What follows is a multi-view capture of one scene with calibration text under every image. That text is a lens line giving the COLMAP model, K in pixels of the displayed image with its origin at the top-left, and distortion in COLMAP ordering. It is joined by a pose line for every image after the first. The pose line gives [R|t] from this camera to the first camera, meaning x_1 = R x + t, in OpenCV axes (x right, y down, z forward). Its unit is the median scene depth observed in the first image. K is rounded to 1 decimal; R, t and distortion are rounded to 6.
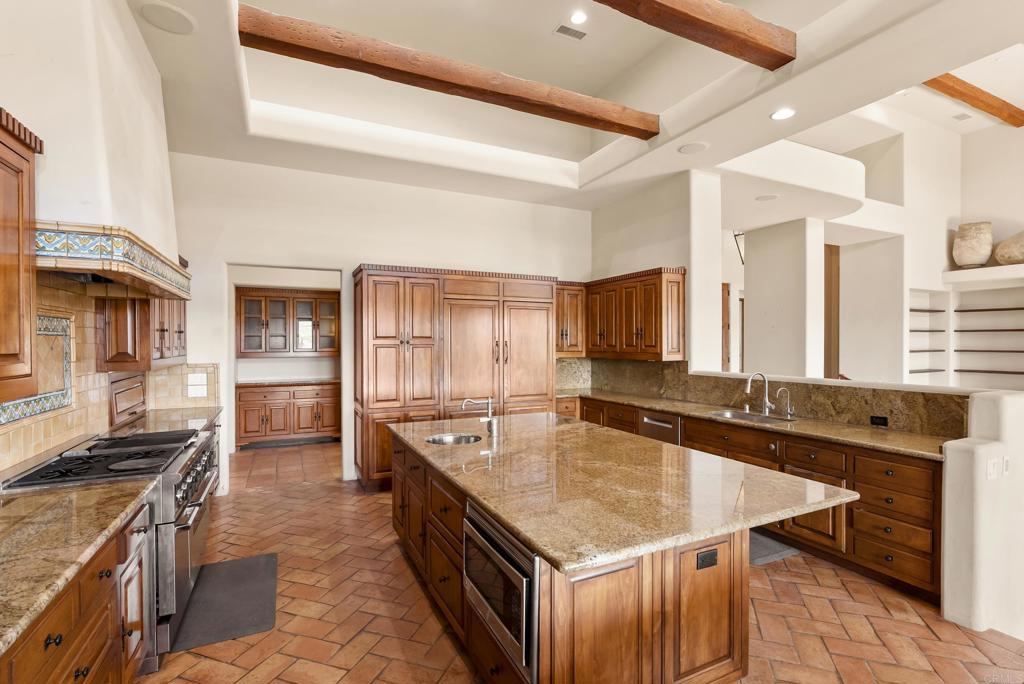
lens RADIAL K [[466.1, 0, 512.0], [0, 466.1, 342.0], [0, 0, 1]] dist [-0.000851, -0.000138]
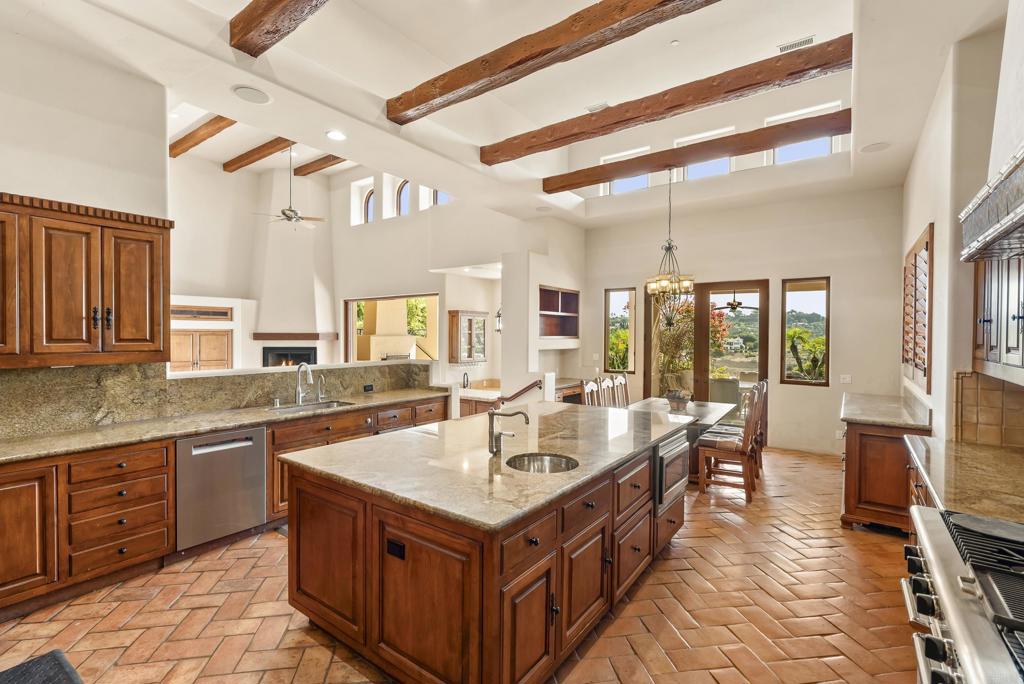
lens RADIAL K [[466.1, 0, 512.0], [0, 466.1, 342.0], [0, 0, 1]] dist [-0.000851, -0.000138]
pose [[-0.462806, -0.013841, 0.886352, -0.527727], [-0.001736, 0.999890, 0.014707, 0.002013], [-0.886458, 0.005267, -0.462779, 0.949277]]
